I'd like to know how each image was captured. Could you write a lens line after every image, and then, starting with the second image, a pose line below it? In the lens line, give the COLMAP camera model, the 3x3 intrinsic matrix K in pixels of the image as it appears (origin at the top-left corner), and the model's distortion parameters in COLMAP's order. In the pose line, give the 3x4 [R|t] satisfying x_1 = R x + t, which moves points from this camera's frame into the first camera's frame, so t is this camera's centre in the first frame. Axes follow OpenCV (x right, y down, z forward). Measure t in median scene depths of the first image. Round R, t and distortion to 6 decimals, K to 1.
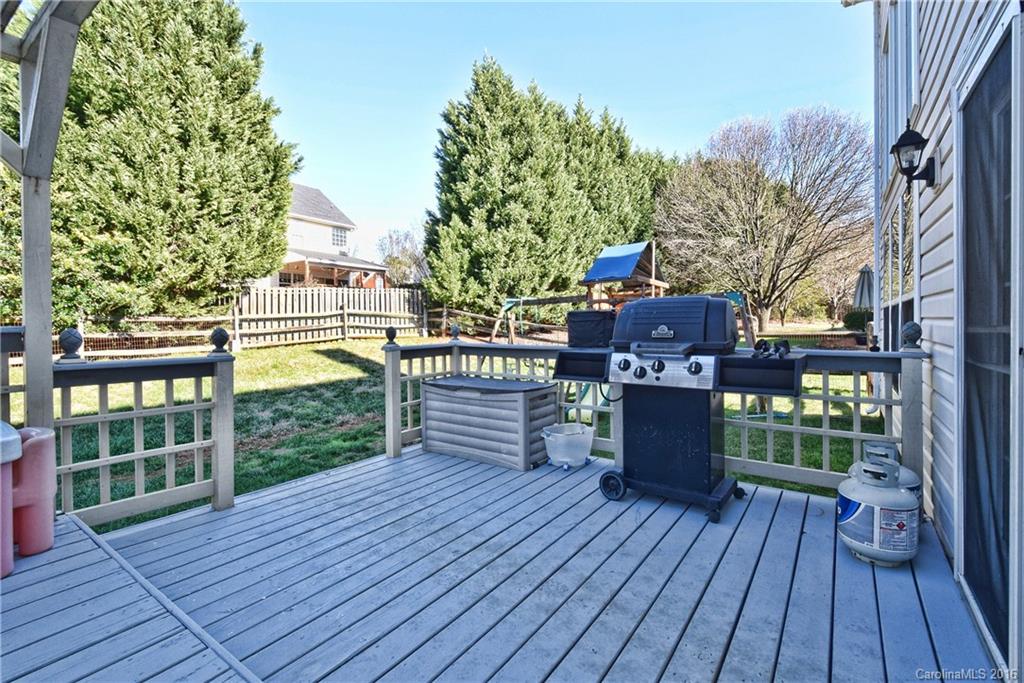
lens RADIAL K [[463.3, 0, 519.9], [0, 463.3, 335.1], [0, 0, 1]] dist [0.003527, -0.006765]
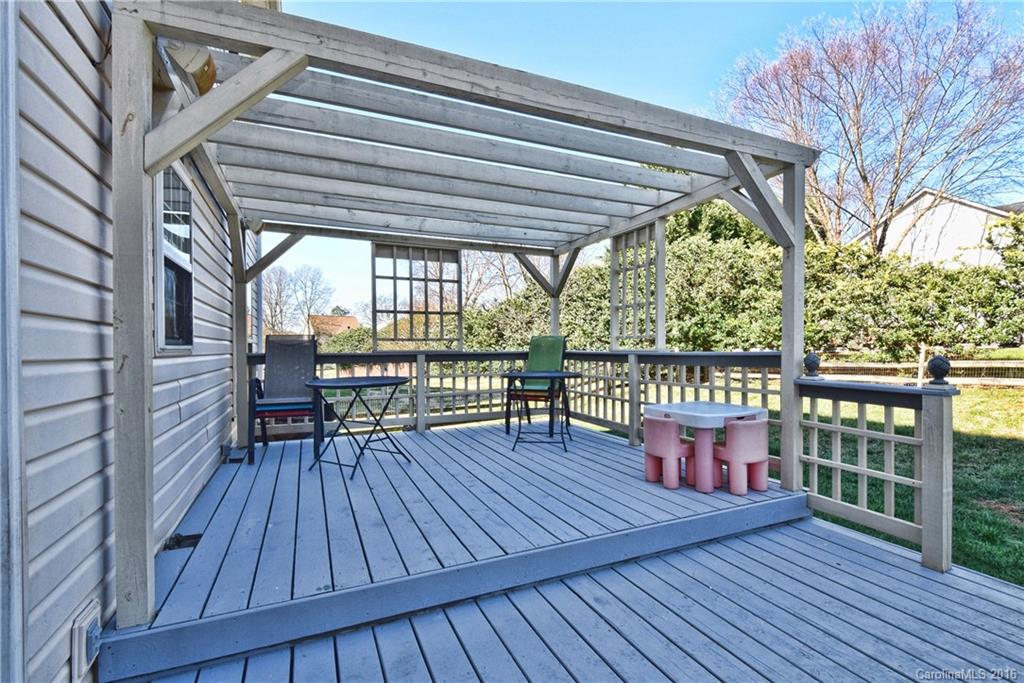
lens RADIAL K [[463.3, 0, 519.9], [0, 463.3, 335.1], [0, 0, 1]] dist [0.003527, -0.006765]
pose [[-0.544797, -0.023704, -0.838233, 0.516355], [-0.002056, 0.999635, -0.026932, -0.021999], [0.838565, -0.012949, -0.544647, 0.925234]]
